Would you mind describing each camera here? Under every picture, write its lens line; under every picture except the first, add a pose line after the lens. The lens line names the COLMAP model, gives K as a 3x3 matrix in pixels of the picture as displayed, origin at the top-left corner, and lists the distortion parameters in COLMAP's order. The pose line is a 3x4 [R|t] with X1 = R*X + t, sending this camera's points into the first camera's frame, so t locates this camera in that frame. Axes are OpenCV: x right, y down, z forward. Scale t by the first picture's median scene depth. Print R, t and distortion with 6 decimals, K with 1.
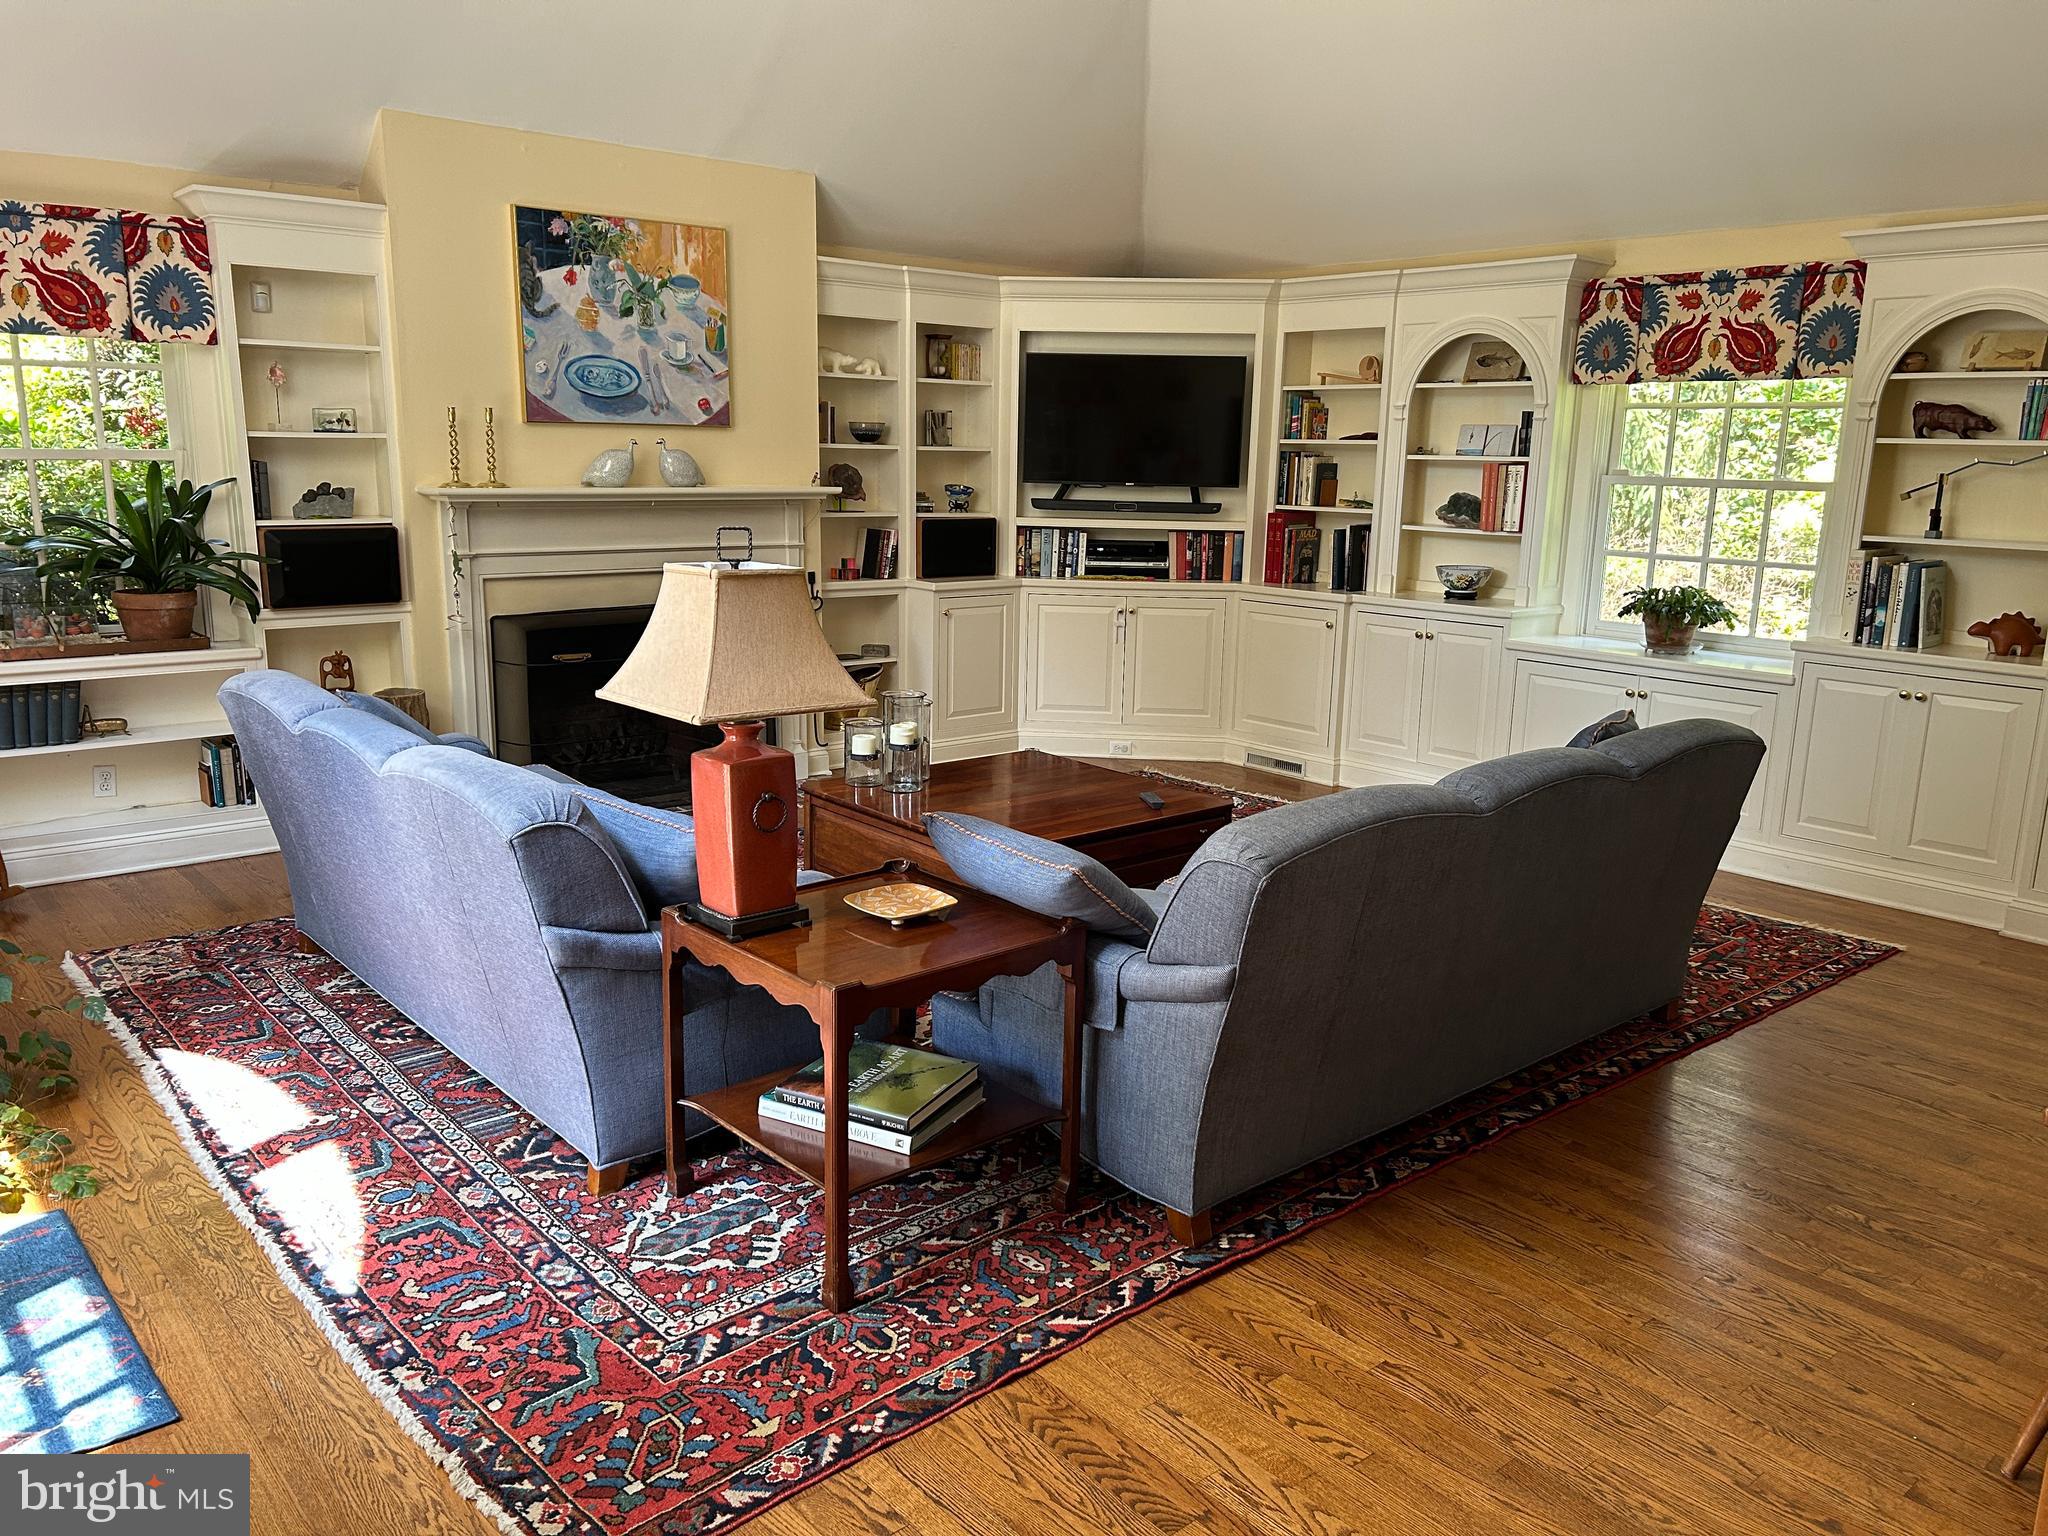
lens RADIAL K [[1546.1, 0, 1013.4], [0, 1546.1, 754.5], [0, 0, 1]] dist [0.067912, -0.077481]
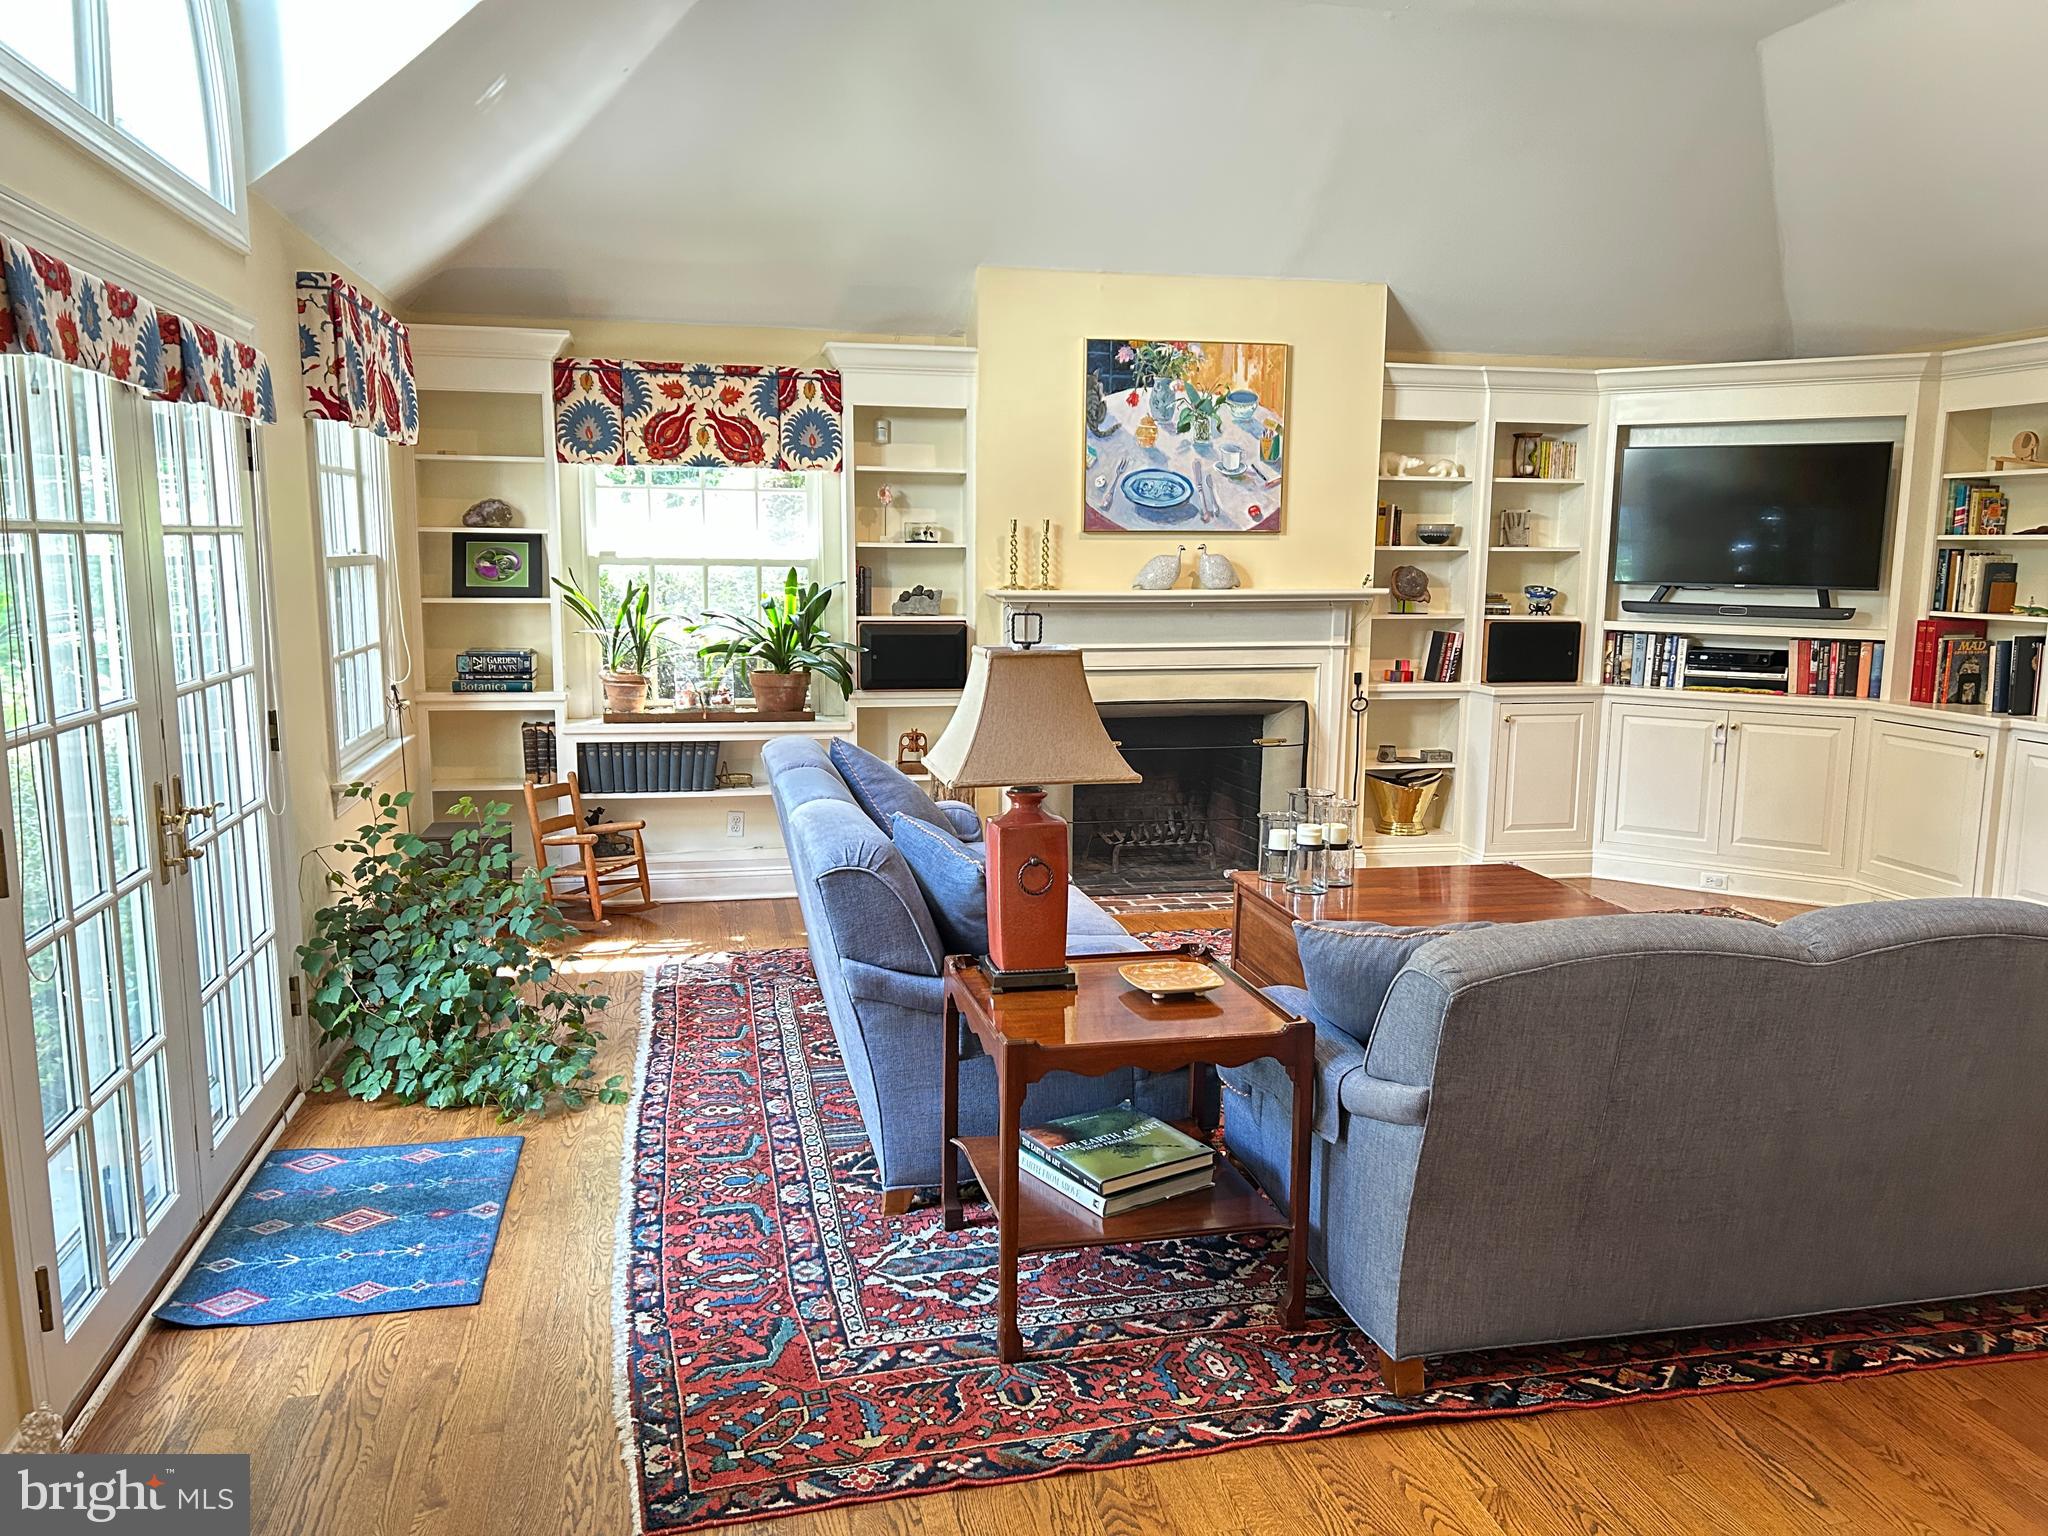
lens RADIAL K [[1546.1, 0, 1010.5], [0, 1546.1, 732.0], [0, 0, 1]] dist [0.067912, -0.077481]
pose [[0.882140, 0.048185, -0.468517, 0.291737], [-0.086433, 0.994421, -0.060467, 0.001062], [0.462989, 0.093836, 0.881383, 0.034198]]
